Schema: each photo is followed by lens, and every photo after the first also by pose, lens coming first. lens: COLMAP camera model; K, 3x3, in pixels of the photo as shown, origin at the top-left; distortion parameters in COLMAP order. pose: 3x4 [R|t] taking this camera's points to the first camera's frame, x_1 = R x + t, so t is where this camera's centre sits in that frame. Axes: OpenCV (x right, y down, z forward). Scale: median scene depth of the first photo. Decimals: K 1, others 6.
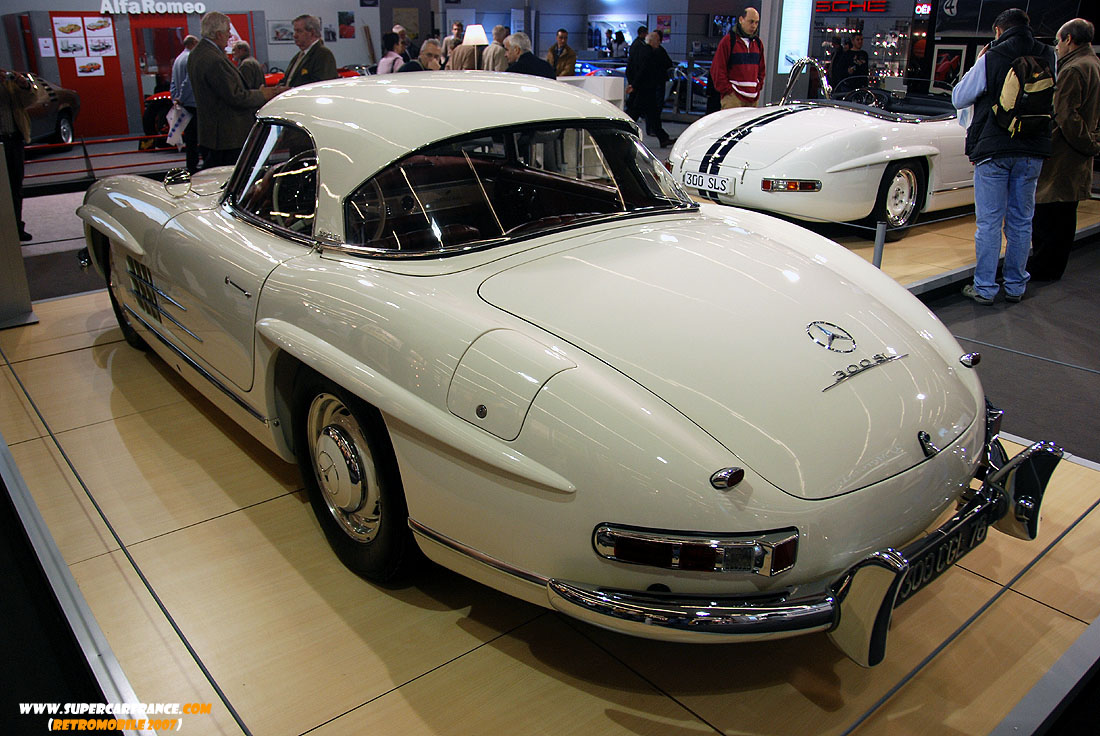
lens RADIAL K [[884.9, 0, 550.0], [0, 884.9, 368.0], [0, 0, 1]] dist [-0.177908, 0.122440]
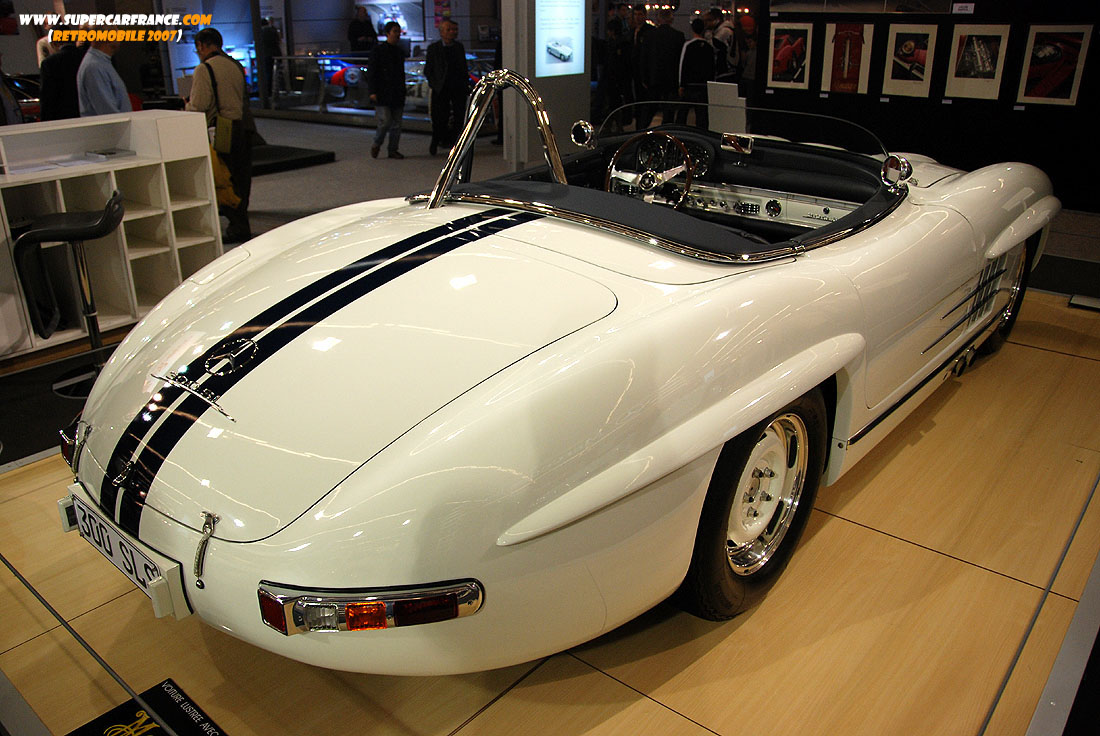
lens RADIAL K [[884.9, 0, 550.0], [0, 884.9, 368.0], [0, 0, 1]] dist [-0.177908, 0.122440]
pose [[0.982789, -0.073150, 0.169629, 0.117531], [0.070099, 0.997253, 0.023912, -0.113940], [-0.170913, -0.011609, 0.985218, 0.292680]]
